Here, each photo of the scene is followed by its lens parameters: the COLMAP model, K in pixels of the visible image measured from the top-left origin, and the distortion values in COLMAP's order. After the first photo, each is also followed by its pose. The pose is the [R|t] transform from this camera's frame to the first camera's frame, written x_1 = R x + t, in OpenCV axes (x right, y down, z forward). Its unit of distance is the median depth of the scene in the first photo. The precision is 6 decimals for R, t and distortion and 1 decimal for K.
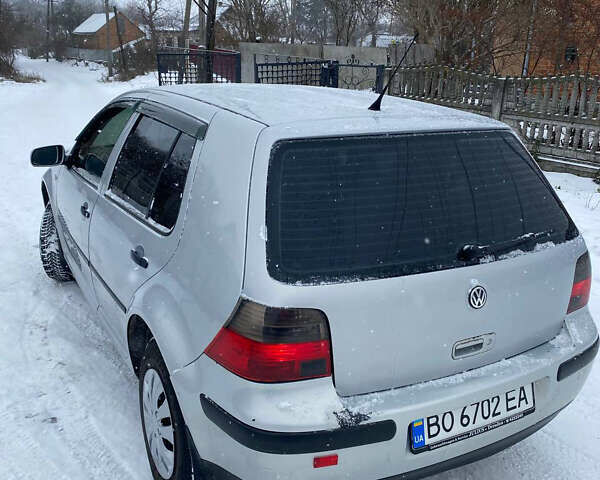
lens RADIAL K [[607.9, 0, 299.5], [0, 607.9, 210.6], [0, 0, 1]] dist [0.144475, -0.393110]
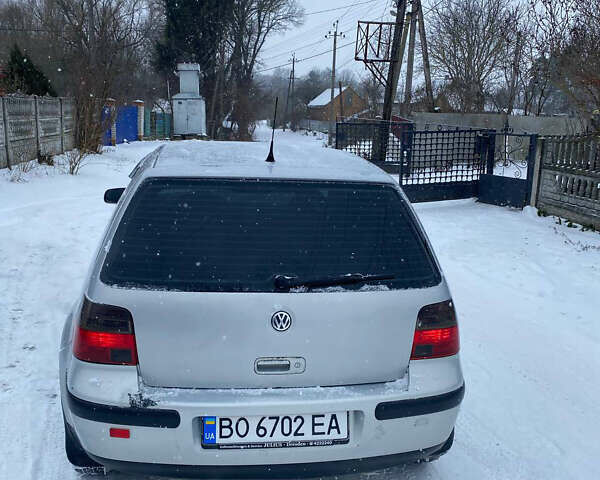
lens RADIAL K [[607.9, 0, 299.5], [0, 607.9, 210.6], [0, 0, 1]] dist [0.144475, -0.393110]
pose [[0.931456, 0.059232, -0.359000, 0.701609], [-0.098768, 0.990775, -0.092791, 0.038664], [0.350192, 0.121889, 0.928714, -0.065241]]
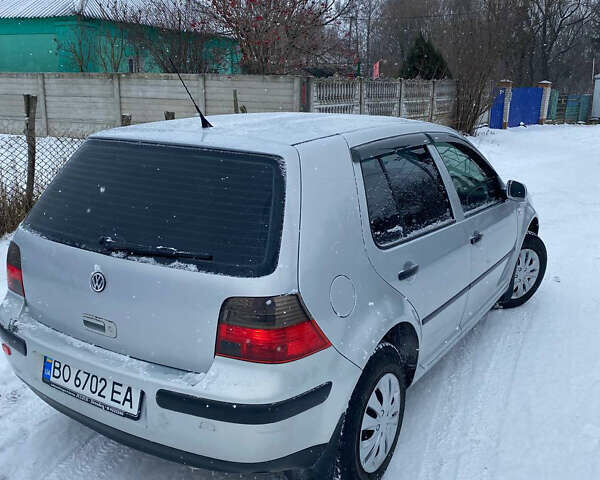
lens RADIAL K [[607.9, 0, 299.5], [0, 607.9, 210.6], [0, 0, 1]] dist [0.144475, -0.393110]
pose [[0.493245, 0.152137, -0.856483, 1.411346], [-0.222460, 0.973908, 0.044882, -0.122085], [0.840964, 0.168396, 0.514220, 0.687075]]
